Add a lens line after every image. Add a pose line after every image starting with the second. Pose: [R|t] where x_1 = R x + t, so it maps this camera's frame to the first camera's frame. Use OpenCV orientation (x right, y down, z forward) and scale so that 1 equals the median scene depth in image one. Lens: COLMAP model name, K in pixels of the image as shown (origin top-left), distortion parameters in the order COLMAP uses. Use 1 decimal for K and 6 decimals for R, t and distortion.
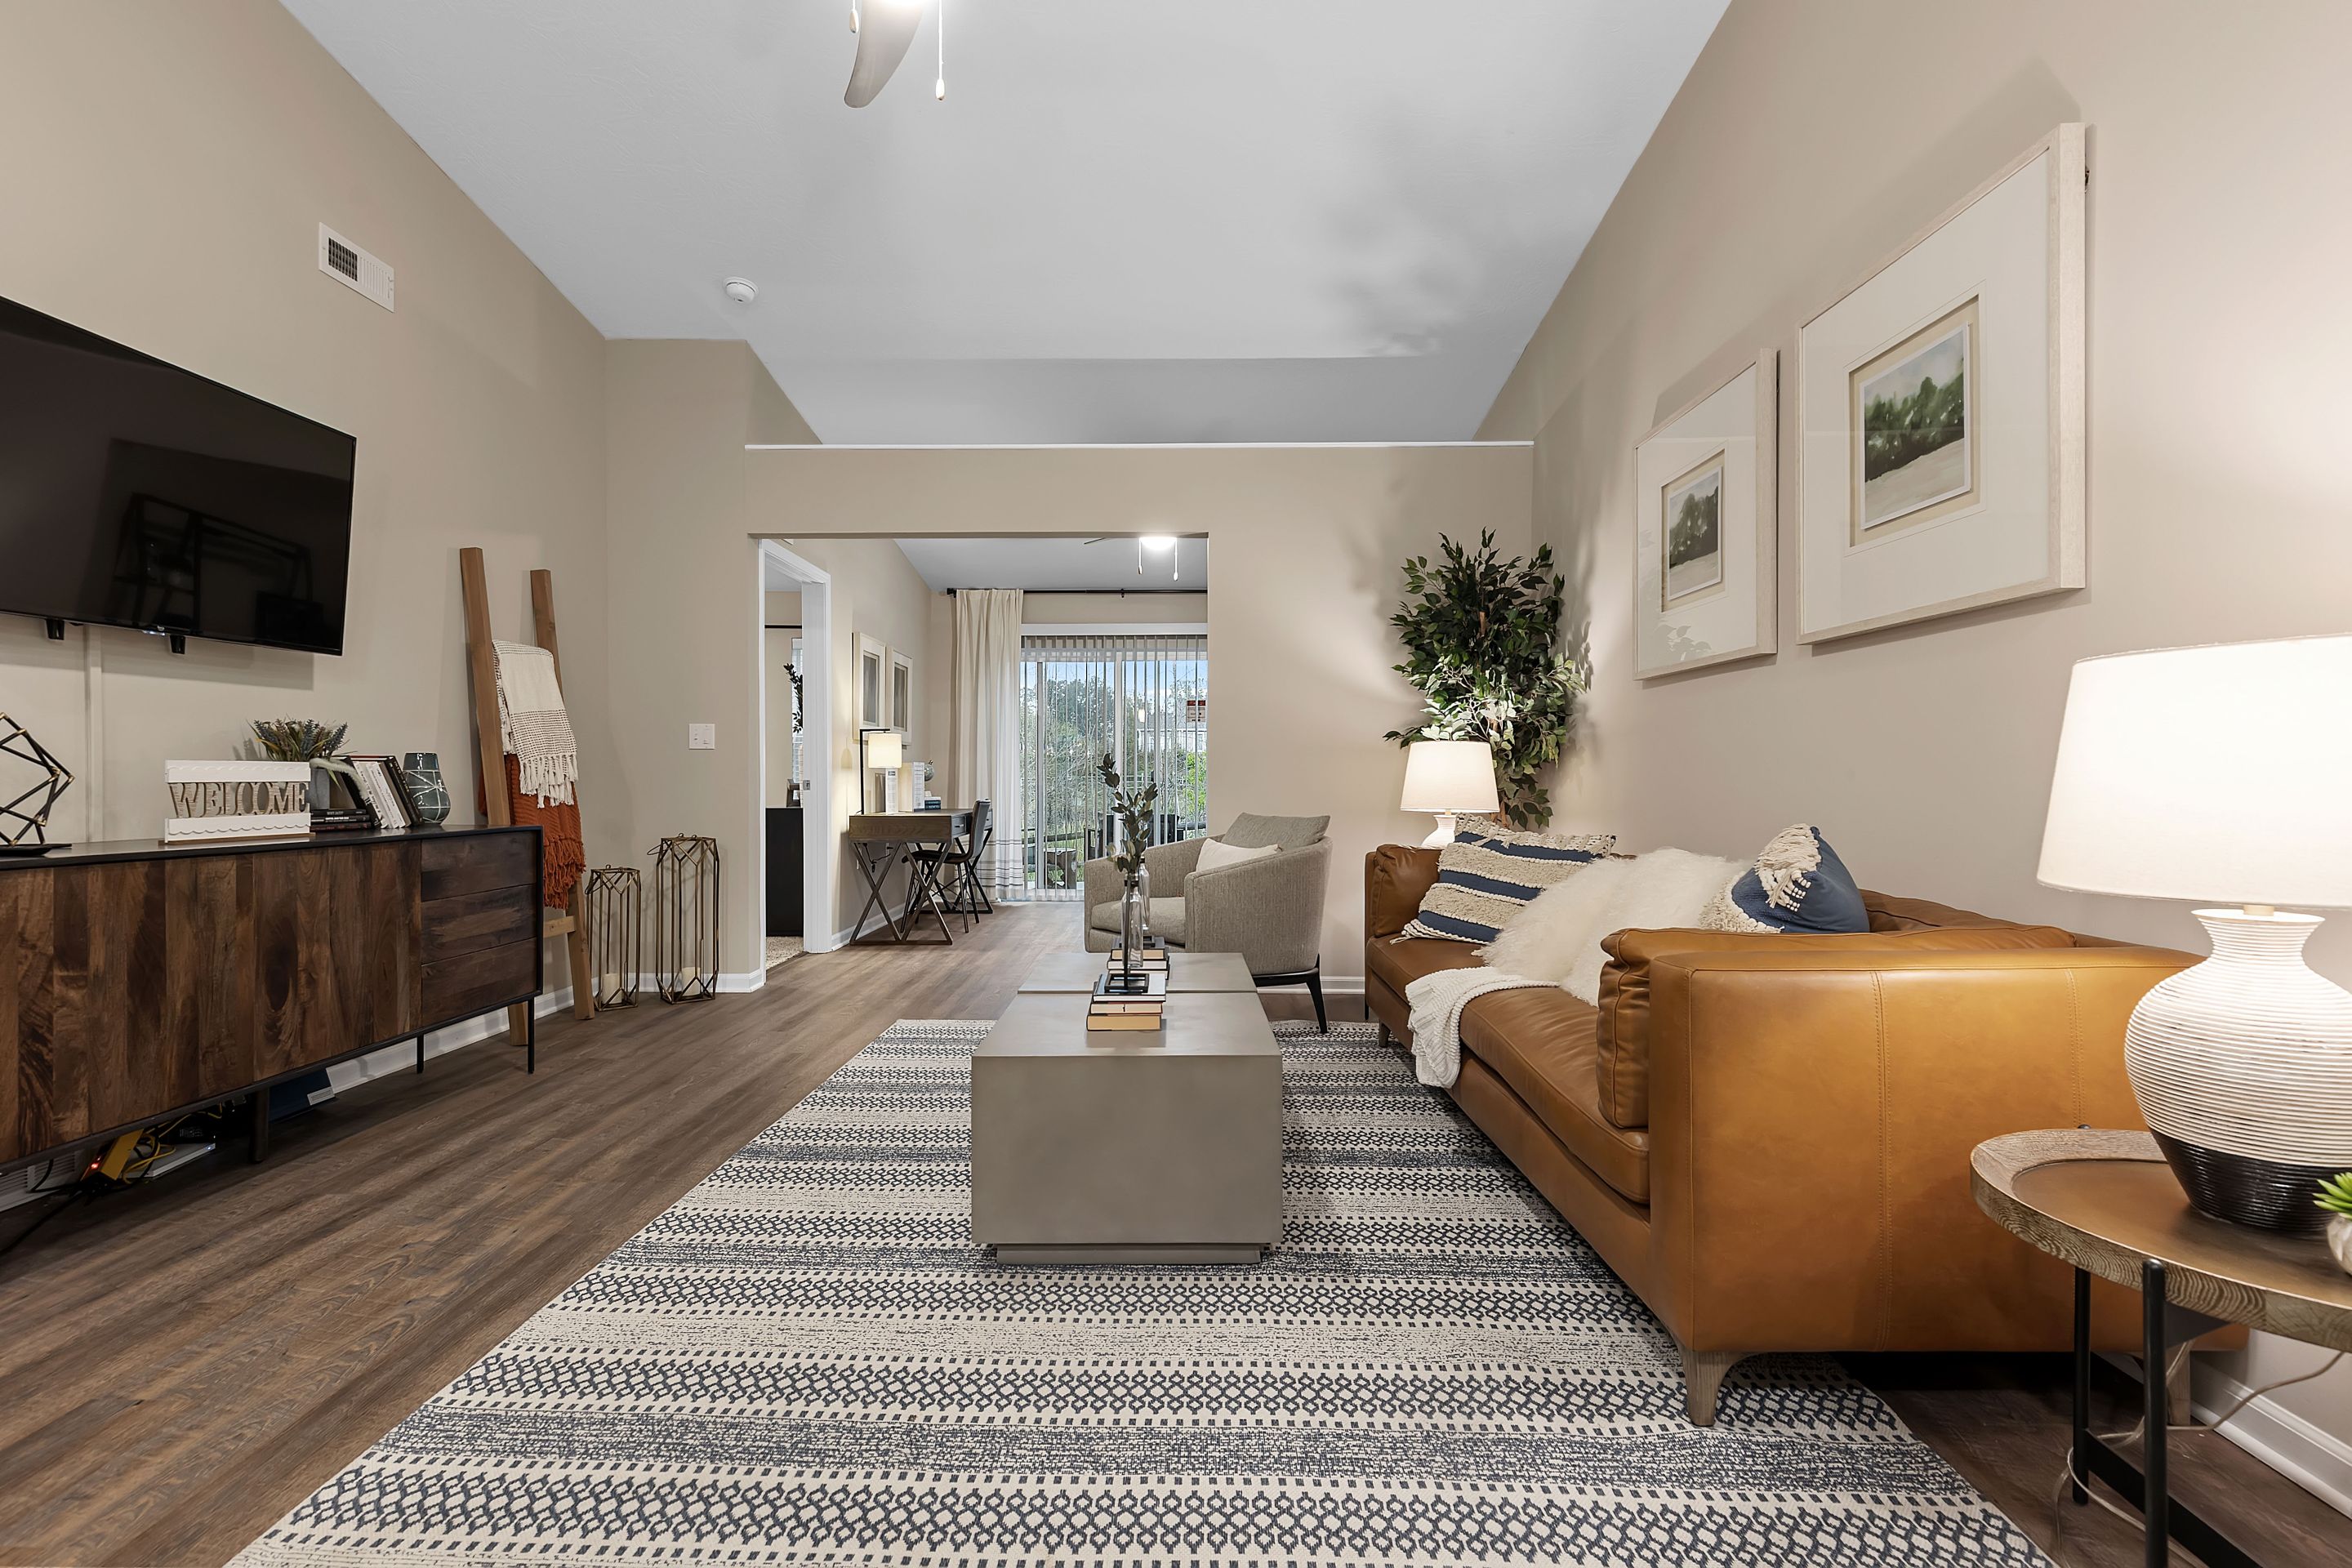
lens RADIAL K [[1063.5, 0, 1169.2], [0, 1063.5, 789.1], [0, 0, 1]] dist [0.006699, 0.000725]
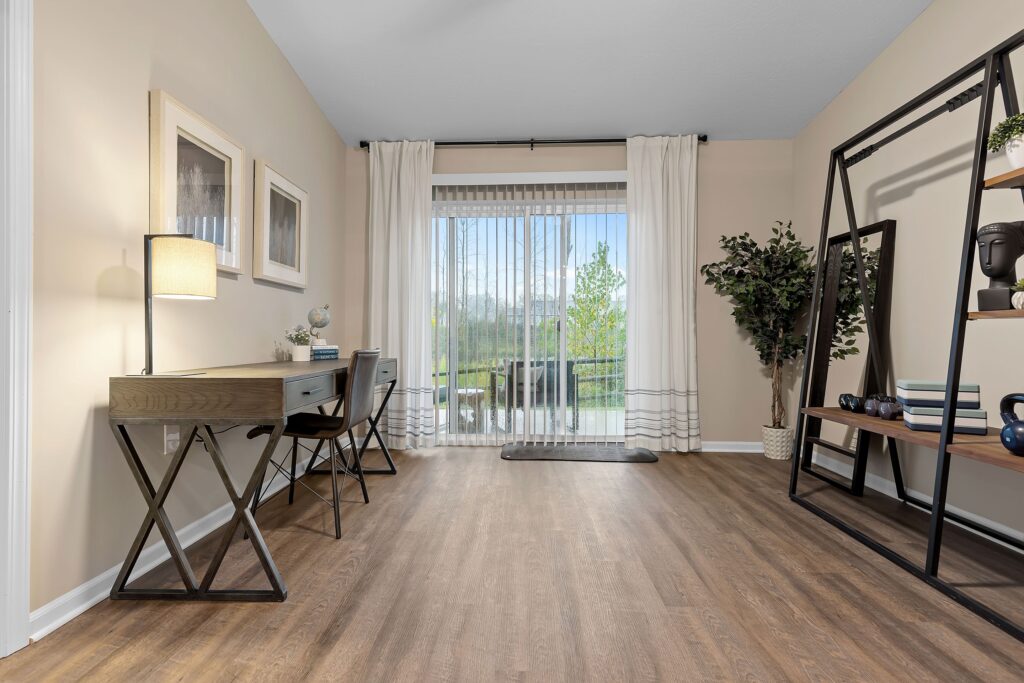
lens RADIAL K [[463.0, 0, 512.3], [0, 463.0, 337.2], [0, 0, 1]] dist [0.006699, 0.000725]
pose [[0.999878, -0.000347, -0.015590, -0.056519], [0.000170, 0.999935, -0.011360, 0.004186], [0.015593, 0.011356, 0.999814, 0.565528]]
